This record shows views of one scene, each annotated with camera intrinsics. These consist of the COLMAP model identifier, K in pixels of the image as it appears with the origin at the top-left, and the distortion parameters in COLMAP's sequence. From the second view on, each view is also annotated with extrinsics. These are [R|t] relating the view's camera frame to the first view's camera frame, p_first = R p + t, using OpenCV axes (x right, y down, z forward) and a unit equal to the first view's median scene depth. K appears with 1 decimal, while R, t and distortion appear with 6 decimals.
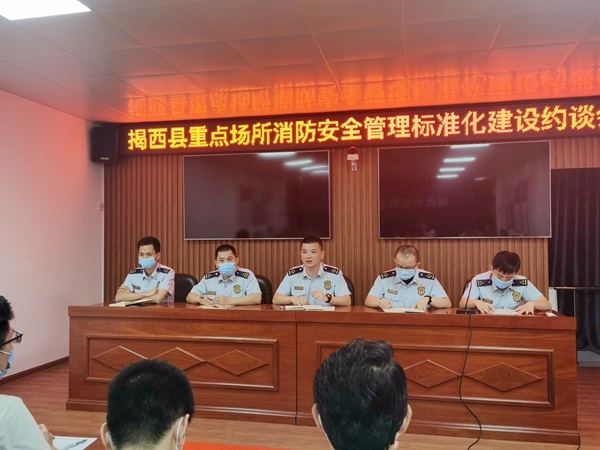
lens RADIAL K [[552.9, 0, 300.0], [0, 552.9, 225.0], [0, 0, 1]] dist [0.006538, -0.011447]
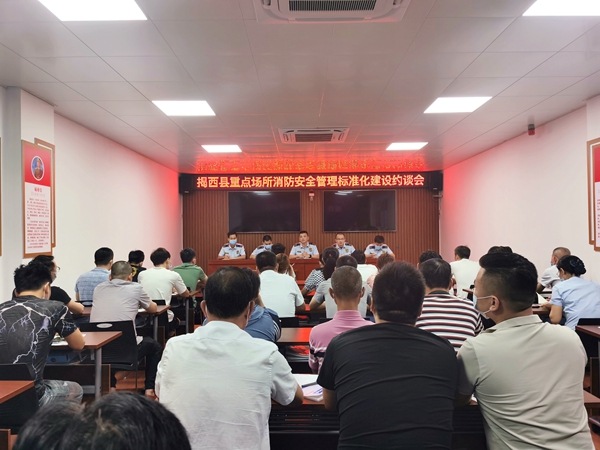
lens RADIAL K [[470.1, 0, 300.0], [0, 470.1, 225.0], [0, 0, 1]] dist [0.037669, 0.003427]
pose [[0.976440, -0.001222, 0.215786, -0.344813], [0.000016, 0.999984, 0.005590, -0.011649], [-0.215789, -0.005455, 0.976425, -0.792397]]
